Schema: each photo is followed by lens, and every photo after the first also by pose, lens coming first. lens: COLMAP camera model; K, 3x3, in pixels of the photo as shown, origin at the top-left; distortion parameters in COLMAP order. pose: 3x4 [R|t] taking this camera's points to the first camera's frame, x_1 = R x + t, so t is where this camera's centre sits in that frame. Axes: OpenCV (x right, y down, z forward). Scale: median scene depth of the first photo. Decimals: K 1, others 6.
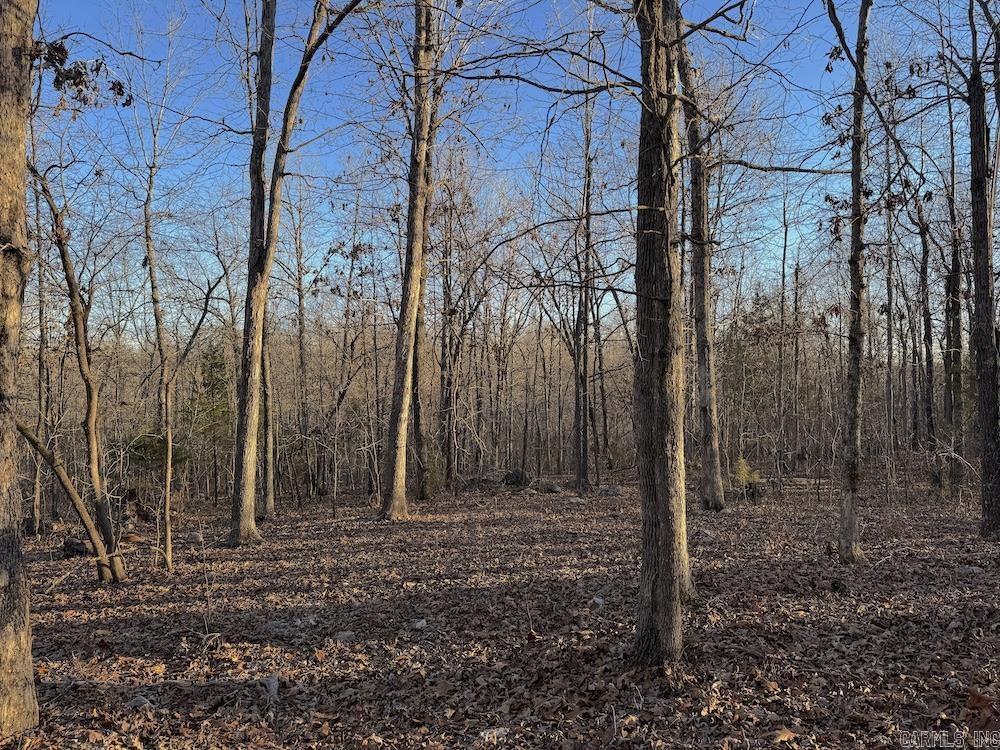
lens RADIAL K [[685.4, 0, 495.2], [0, 685.4, 379.3], [0, 0, 1]] dist [0.056261, -0.131912]
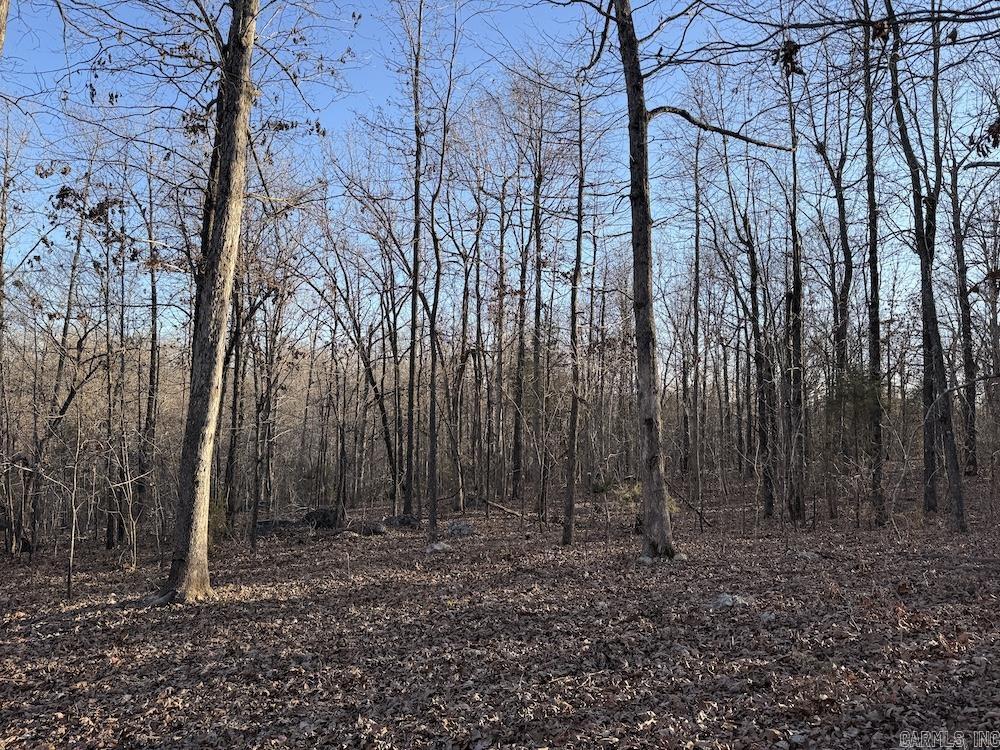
lens RADIAL K [[685.4, 0, 495.2], [0, 685.4, 379.3], [0, 0, 1]] dist [0.056261, -0.131912]
pose [[0.934945, 0.029736, 0.353545, -0.112960], [-0.016272, 0.999027, -0.040998, 0.027610], [-0.354420, 0.032578, 0.934519, 0.319152]]
